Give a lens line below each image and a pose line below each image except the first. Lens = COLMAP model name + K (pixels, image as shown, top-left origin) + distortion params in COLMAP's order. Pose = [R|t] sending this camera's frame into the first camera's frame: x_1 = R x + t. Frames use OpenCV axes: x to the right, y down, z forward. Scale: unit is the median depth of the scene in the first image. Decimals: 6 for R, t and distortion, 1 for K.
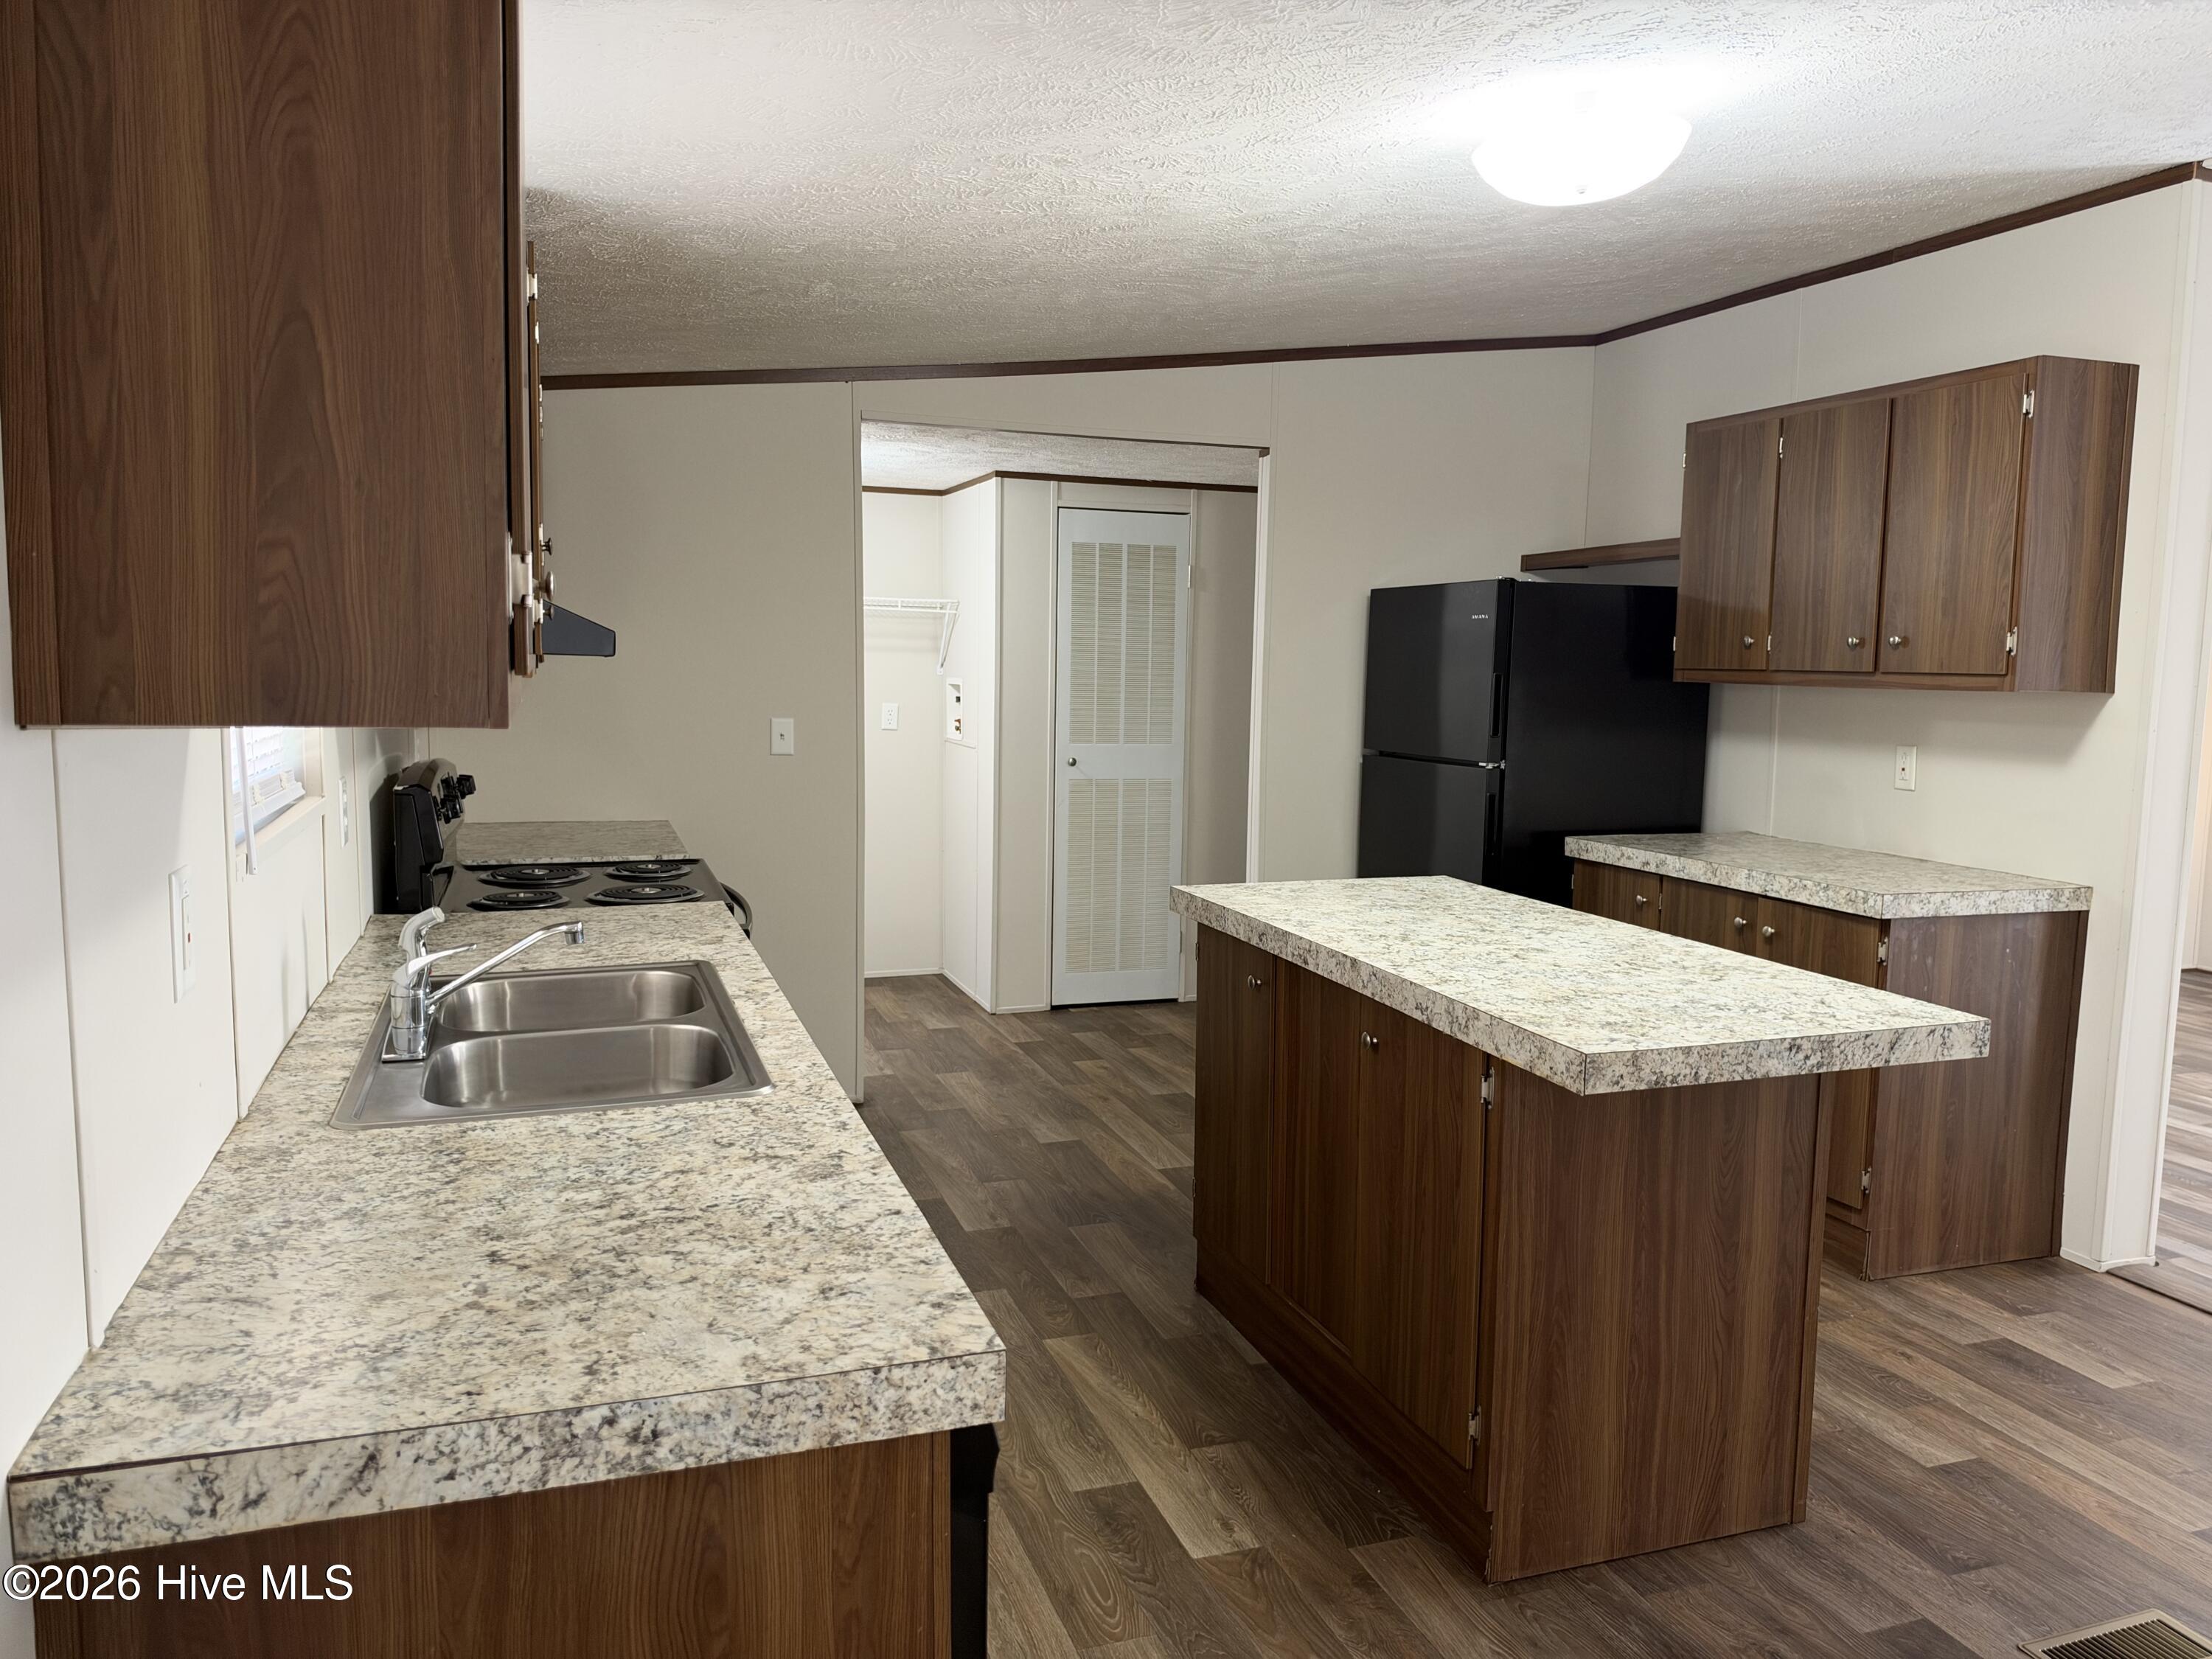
lens RADIAL K [[1598.7, 0, 1102.3], [0, 1598.7, 823.4], [0, 0, 1]] dist [0.043483, -0.047347]
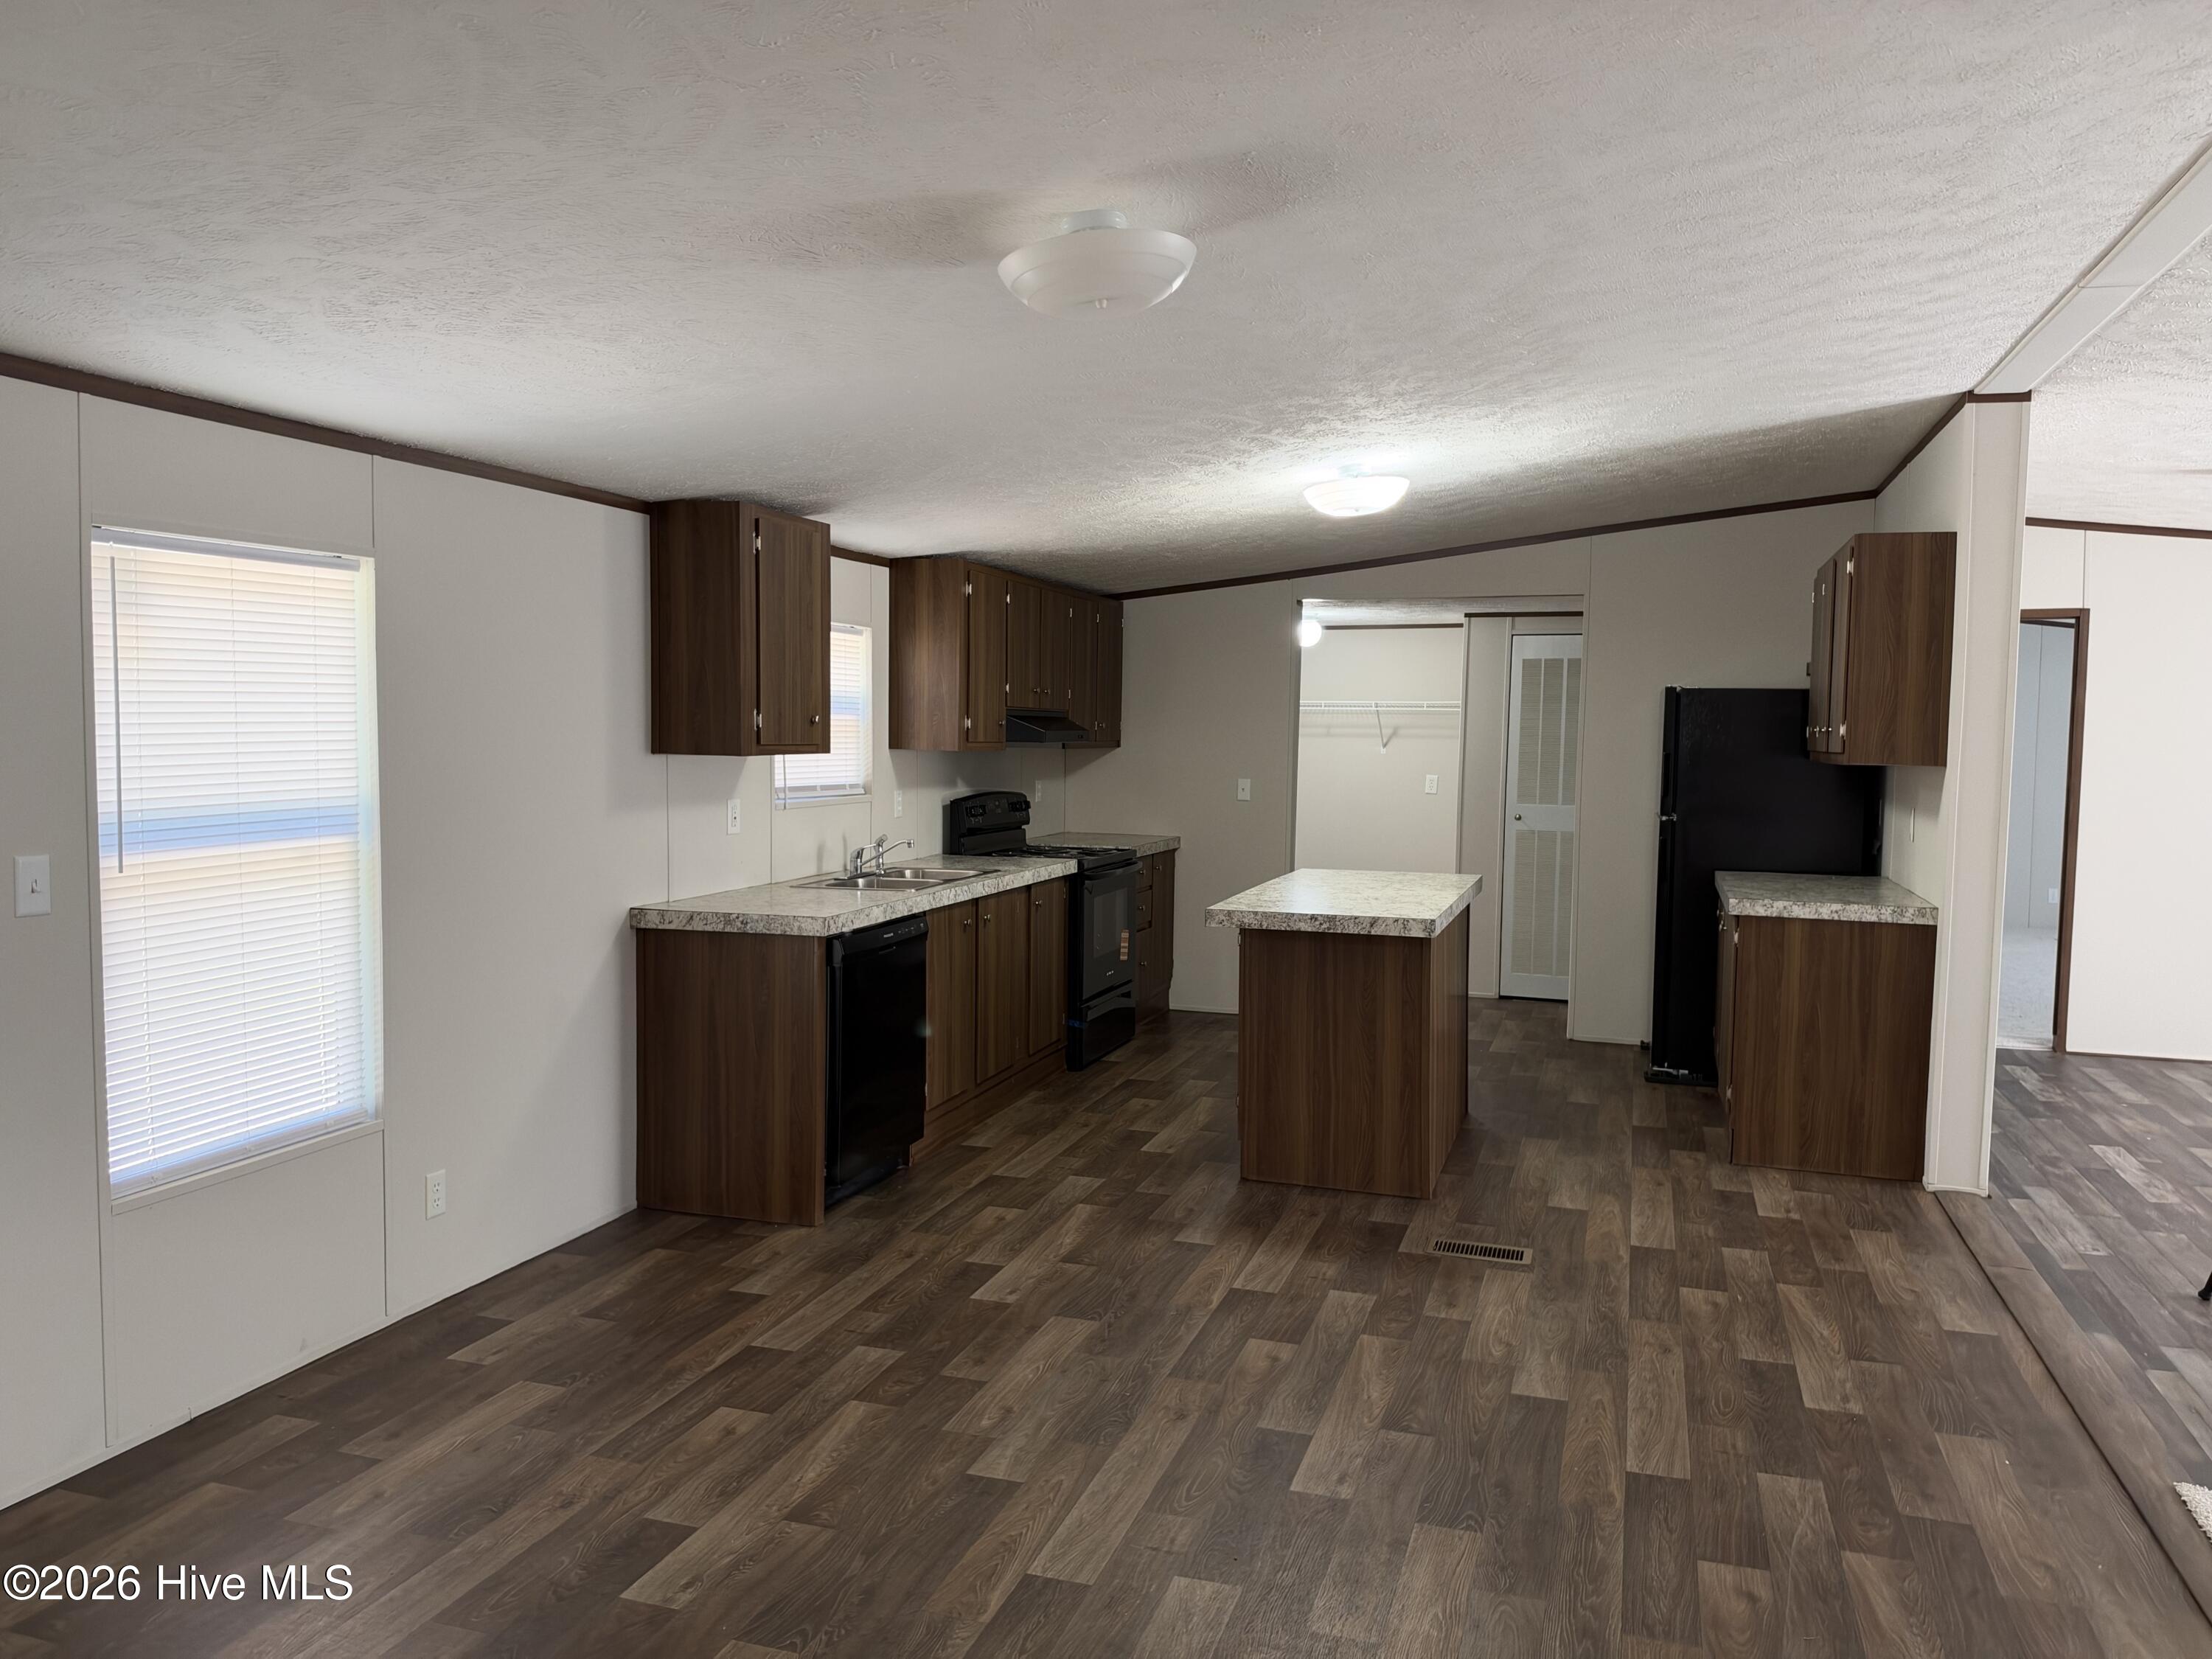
lens RADIAL K [[1598.7, 0, 1113.9], [0, 1598.7, 827.8], [0, 0, 1]] dist [0.043483, -0.047347]
pose [[0.803188, 0.036333, -0.594617, 0.859833], [-0.067942, 0.997212, -0.030841, 0.060764], [0.591839, 0.065171, 0.803418, -0.514602]]
